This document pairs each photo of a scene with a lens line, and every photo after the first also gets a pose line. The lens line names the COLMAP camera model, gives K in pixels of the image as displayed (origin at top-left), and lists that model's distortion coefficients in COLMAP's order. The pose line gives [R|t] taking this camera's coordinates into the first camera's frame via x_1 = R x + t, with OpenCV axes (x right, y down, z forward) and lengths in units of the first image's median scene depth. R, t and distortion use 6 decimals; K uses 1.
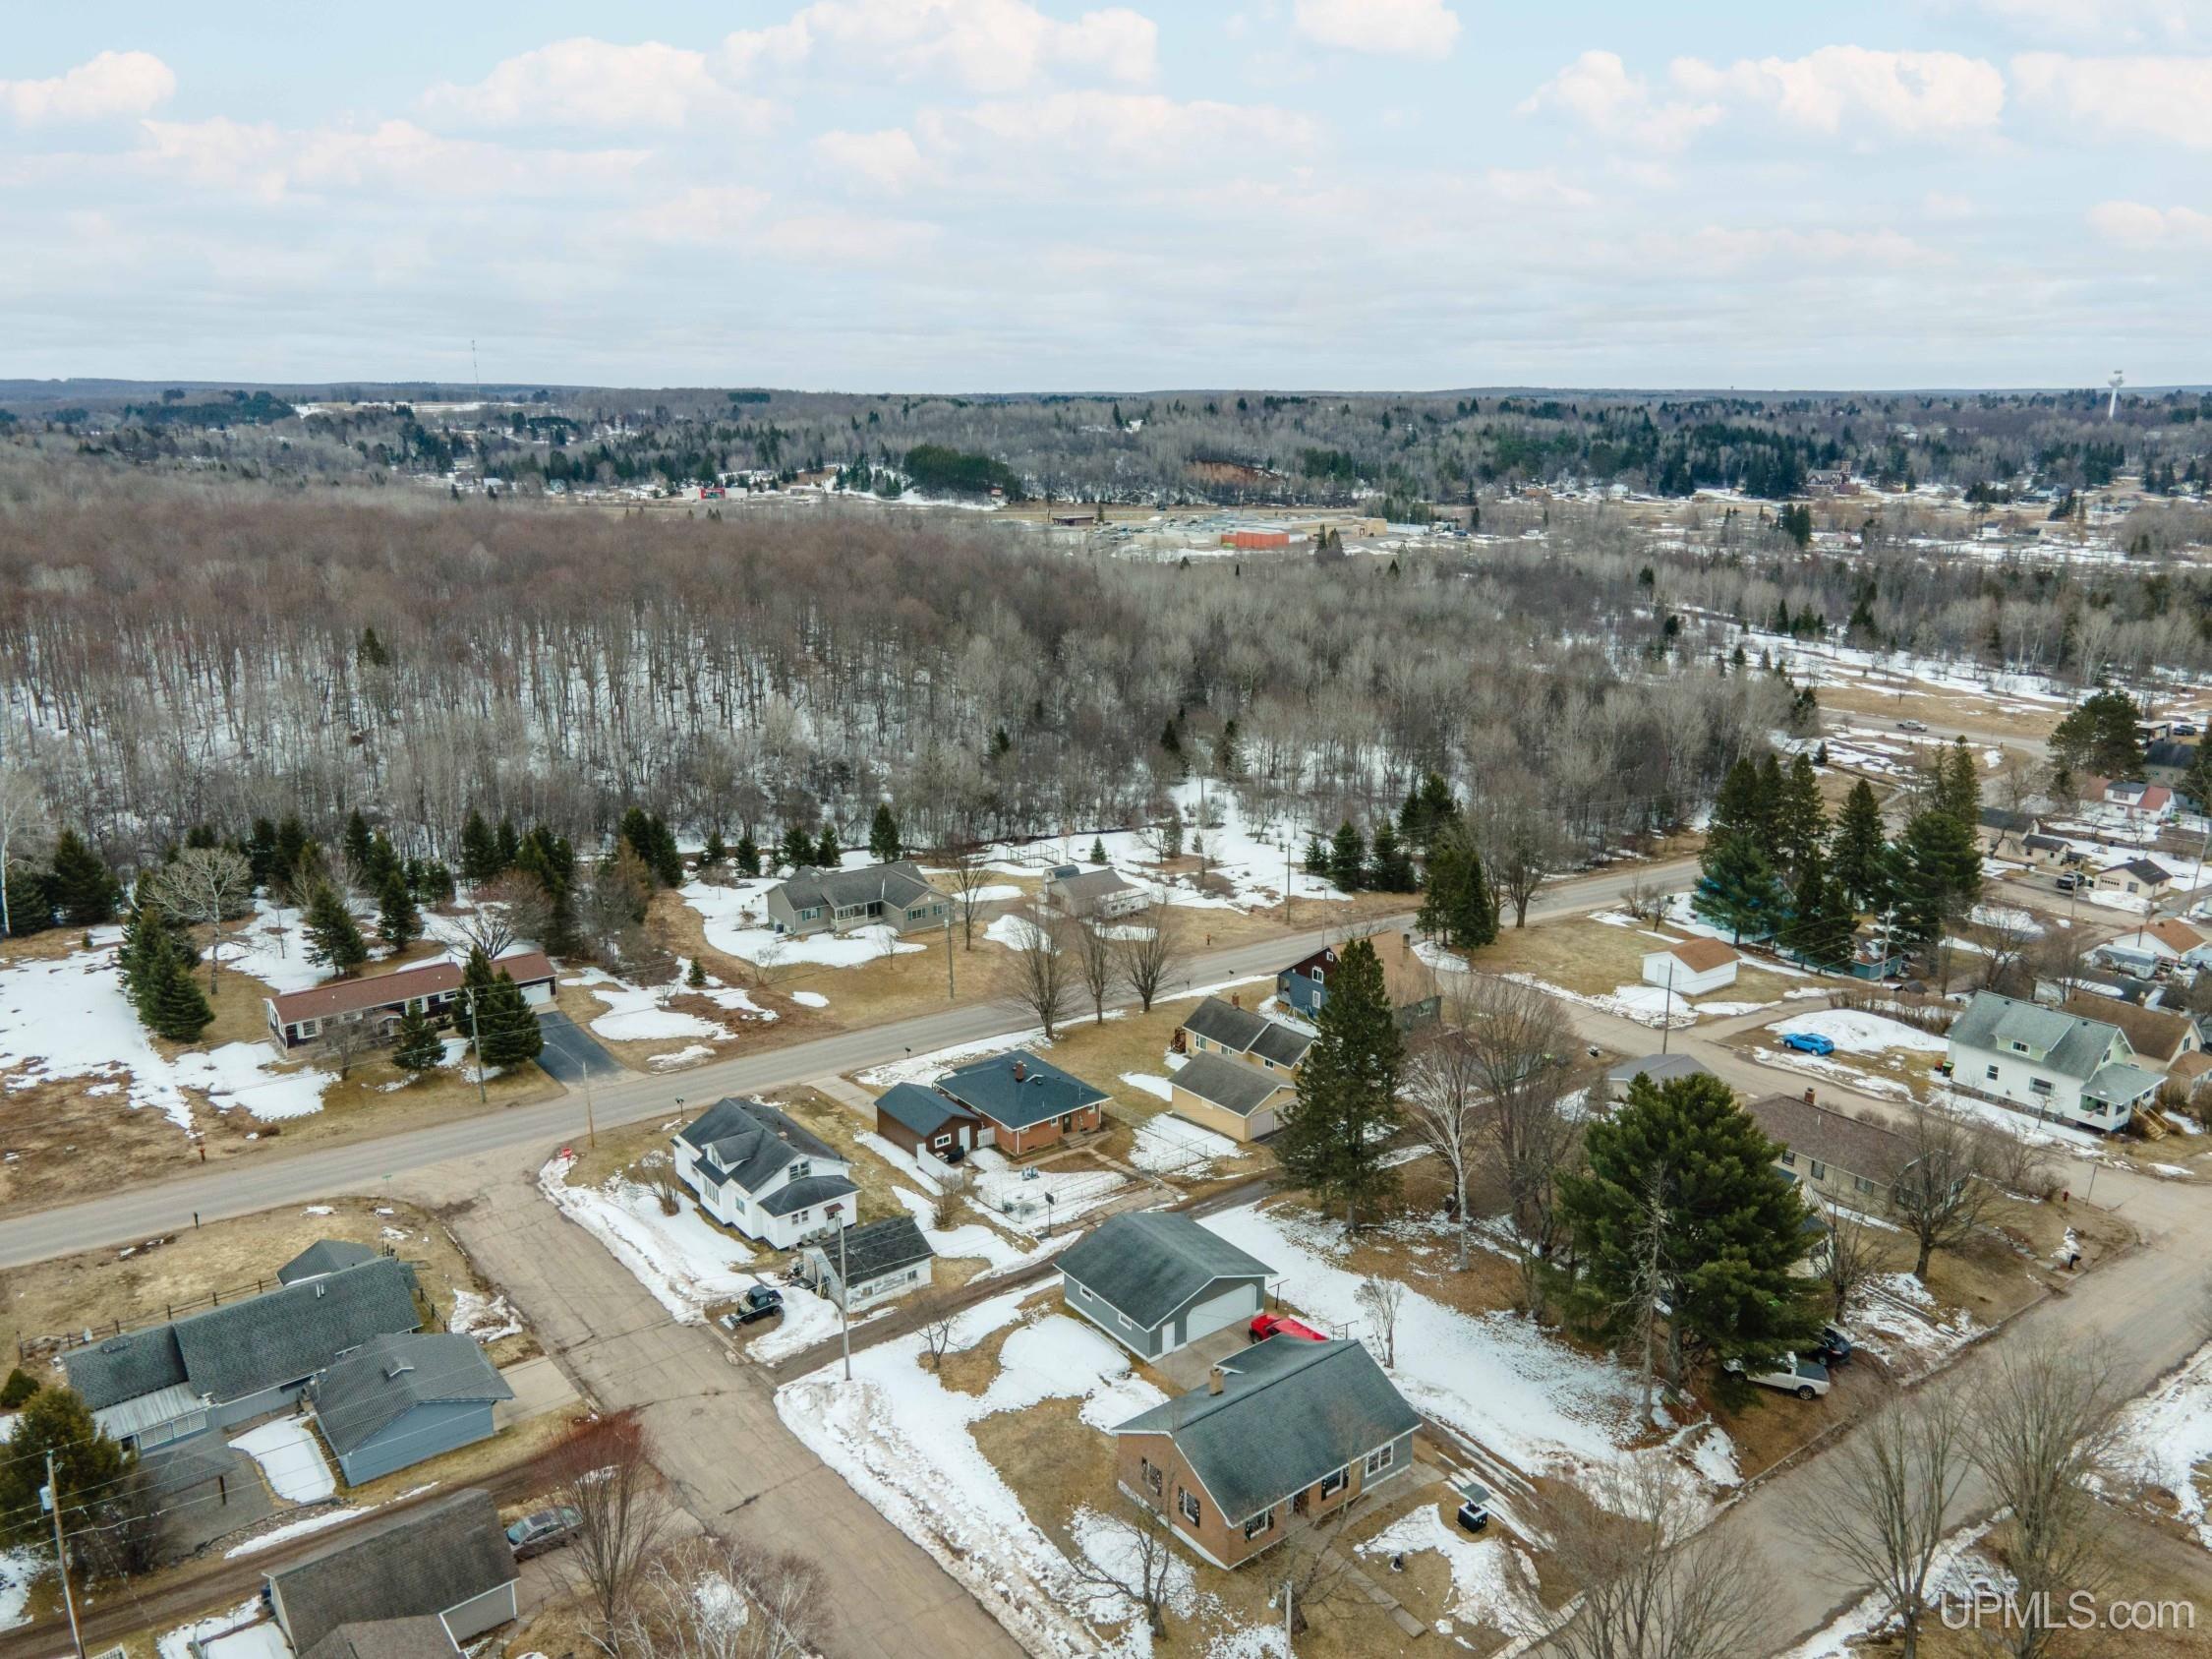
lens RADIAL K [[1649.8, 0, 1106.0], [0, 1649.8, 829.5], [0, 0, 1]] dist [-0.002850, -0.001970]
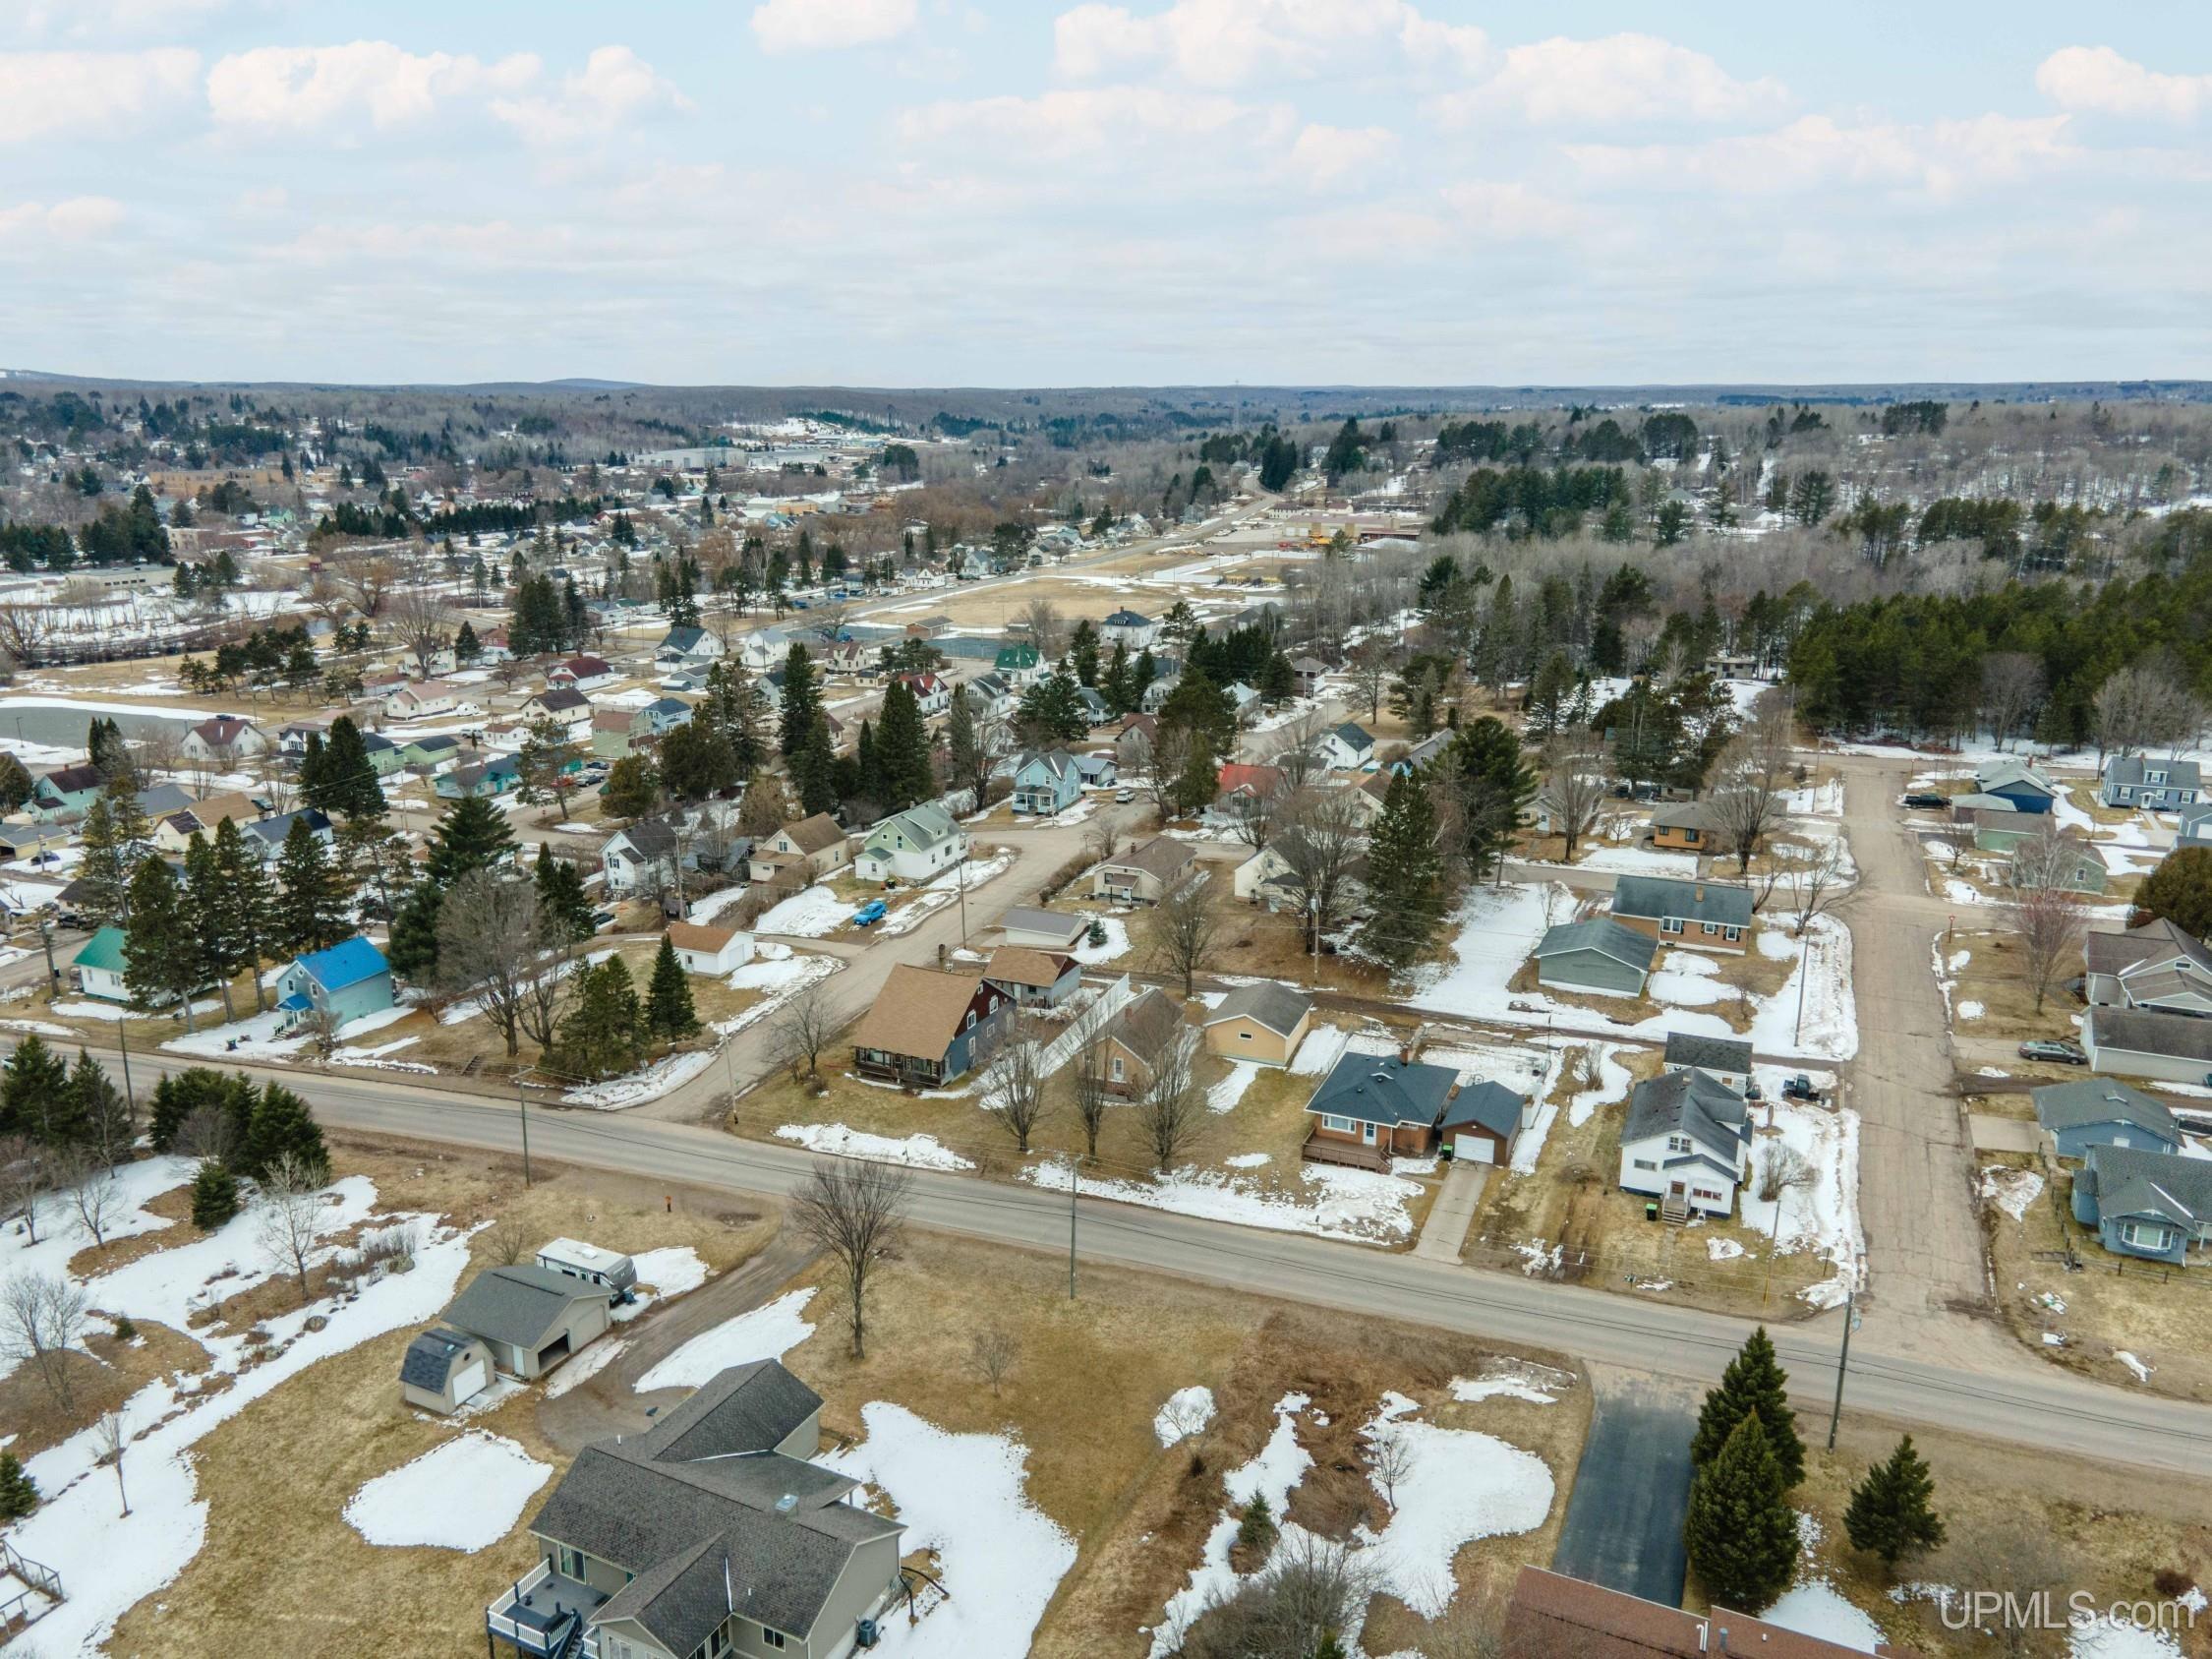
lens RADIAL K [[1612.2, 0, 1106.0], [0, 1612.2, 829.5], [0, 0, 1]] dist [0.044320, -0.001828]
pose [[-0.487234, -0.227108, 0.843223, -0.676383], [0.221002, 0.902090, 0.370663, -0.341868], [-0.844844, 0.366953, -0.389338, 1.302634]]
